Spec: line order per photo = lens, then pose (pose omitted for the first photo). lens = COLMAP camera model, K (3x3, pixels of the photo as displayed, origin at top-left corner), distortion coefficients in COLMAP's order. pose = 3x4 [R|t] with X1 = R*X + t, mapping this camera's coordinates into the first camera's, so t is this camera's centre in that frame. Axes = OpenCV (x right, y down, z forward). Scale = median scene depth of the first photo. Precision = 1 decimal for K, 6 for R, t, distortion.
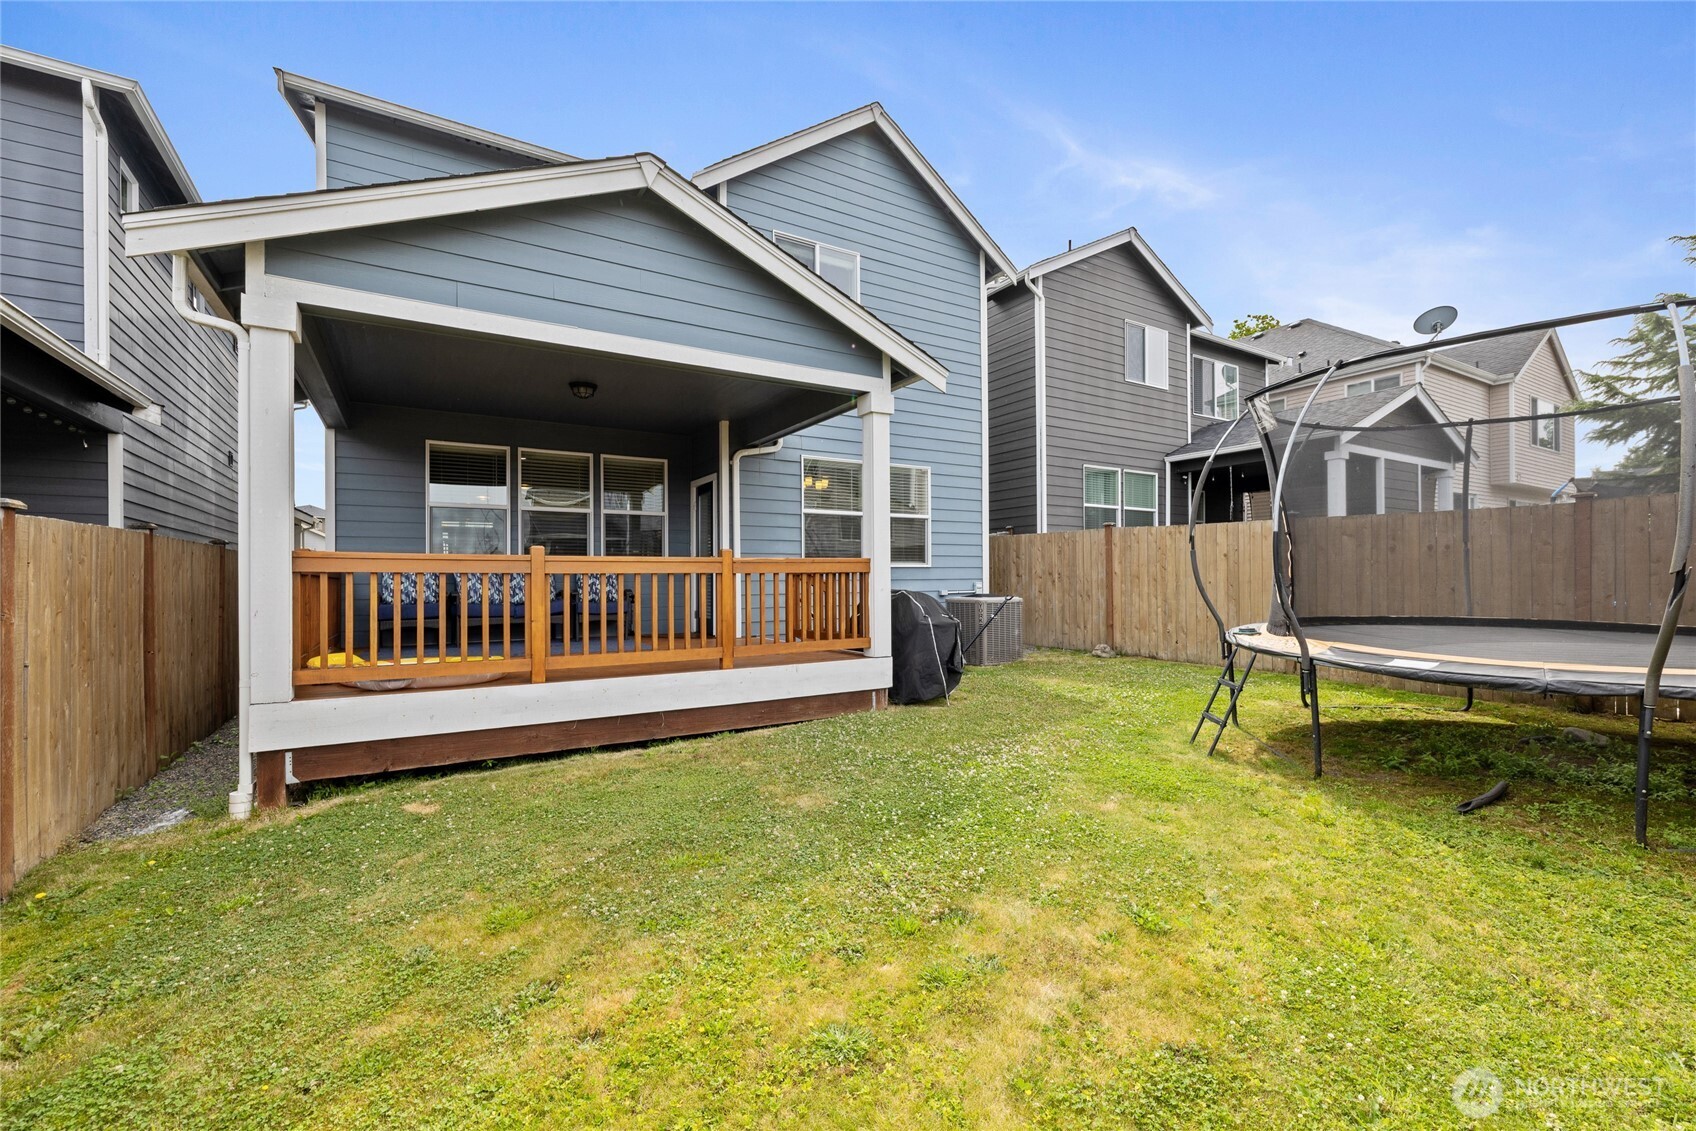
lens RADIAL K [[712.9, 0, 820.4], [0, 712.9, 579.3], [0, 0, 1]] dist [-0.001407, 0.001534]
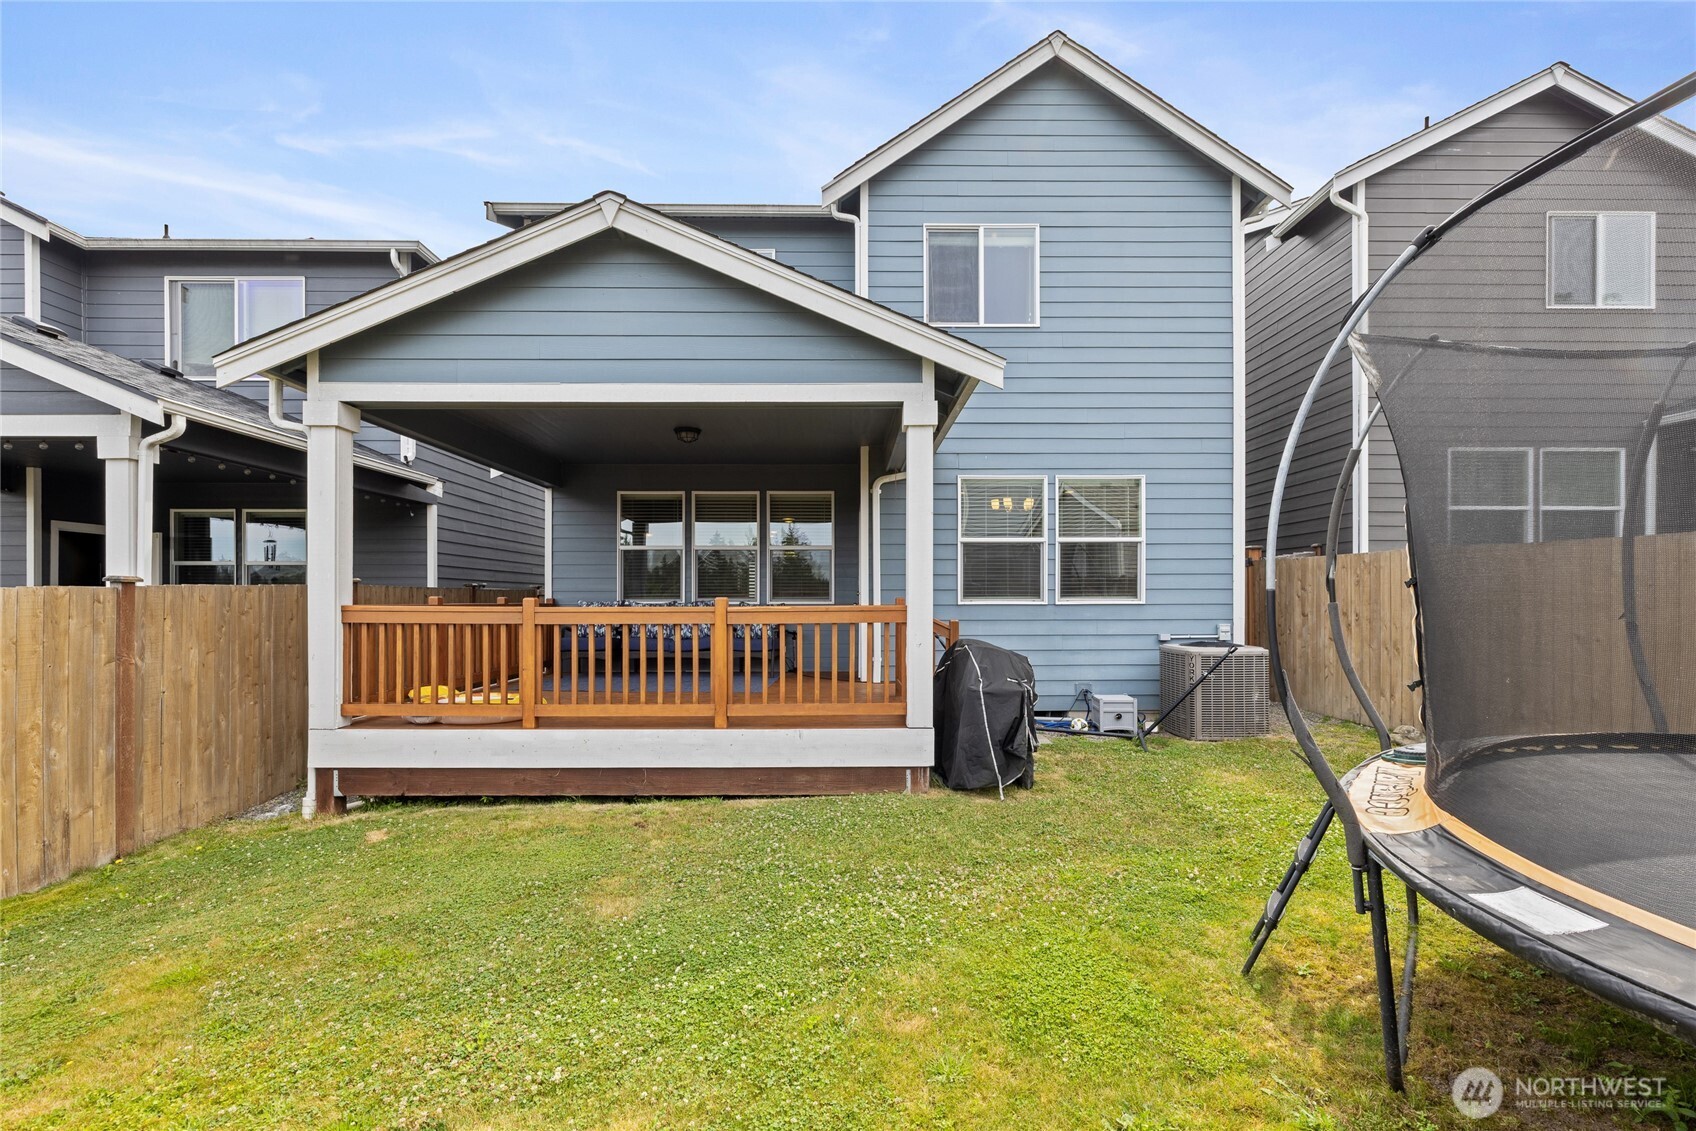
lens RADIAL K [[712.9, 0, 845.3], [0, 712.9, 598.6], [0, 0, 1]] dist [-0.001407, 0.001534]
pose [[0.863024, 0.006080, -0.505126, 0.311858], [-0.003438, 0.999975, 0.006161, -0.031277], [0.505151, -0.003580, 0.863024, 0.192879]]
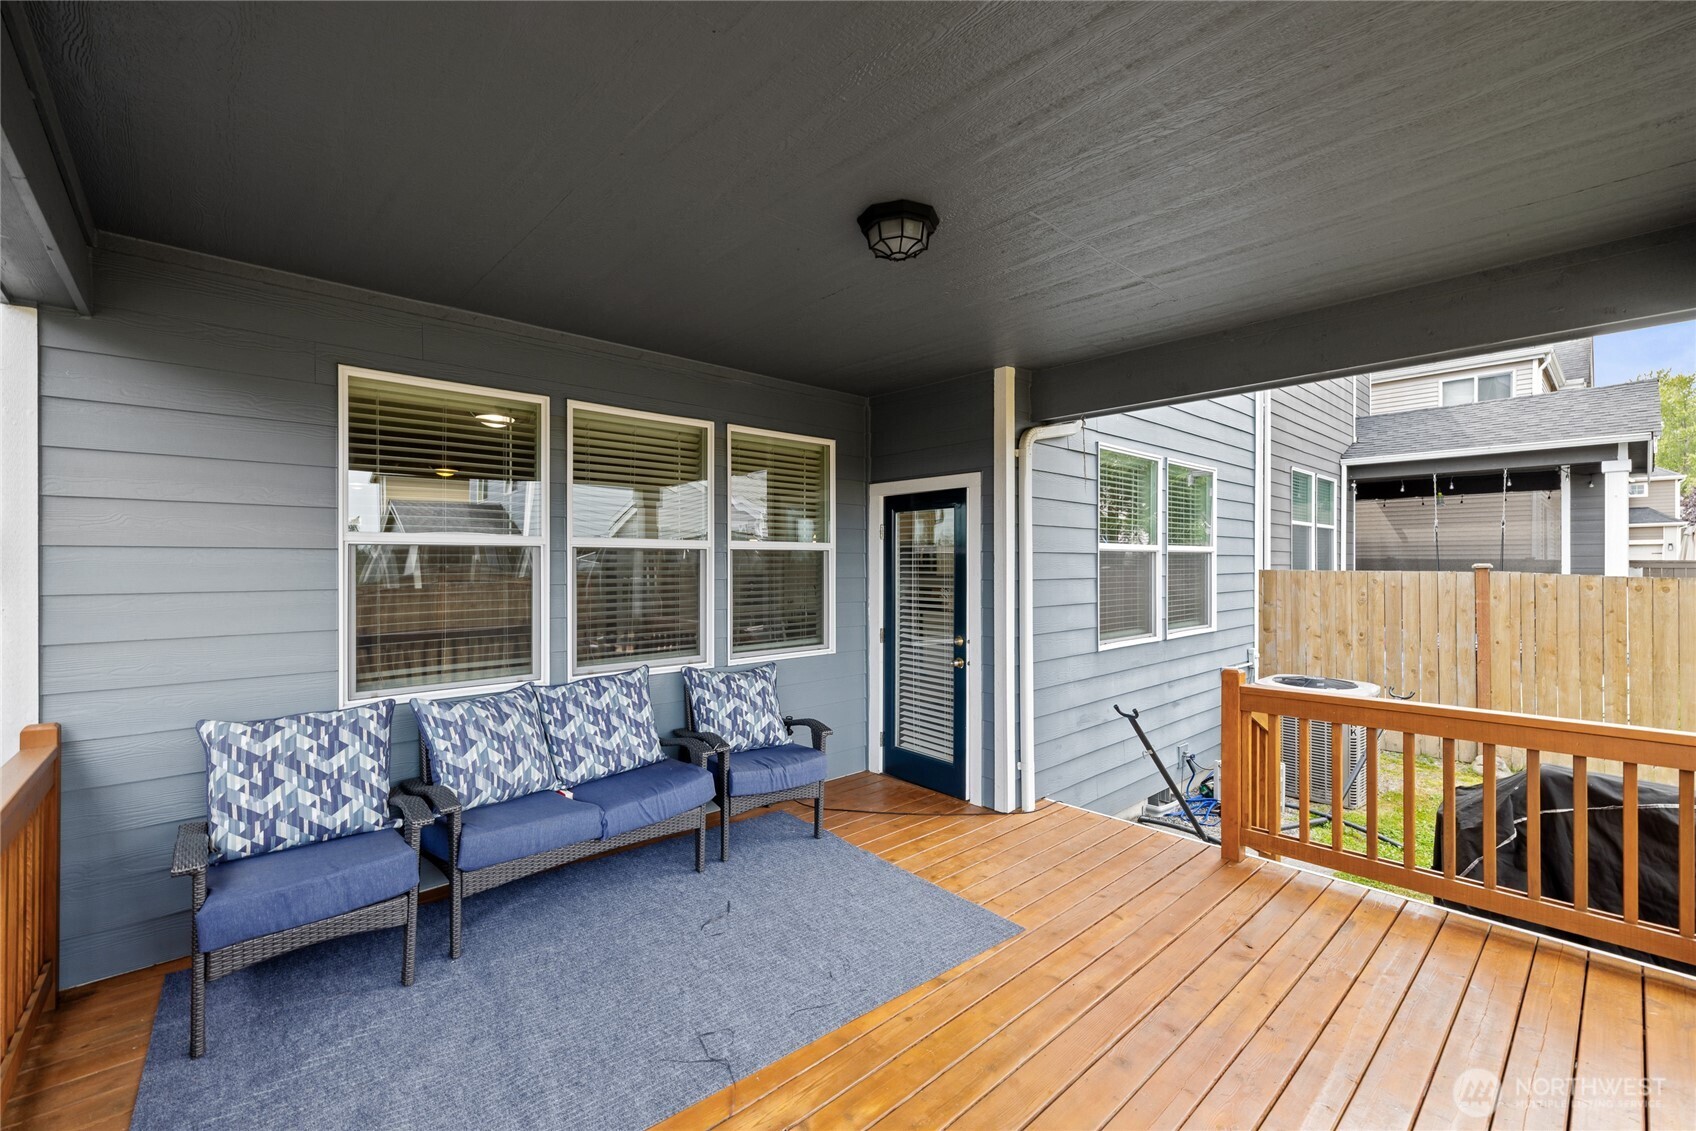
lens RADIAL K [[712.9, 0, 818.1], [0, 712.9, 565.0], [0, 0, 1]] dist [-0.001407, 0.001534]
pose [[0.979570, 0.003201, 0.201080, -0.359582], [-0.004090, 0.999984, 0.004003, -0.088352], [-0.201064, -0.004744, 0.979567, 0.548400]]
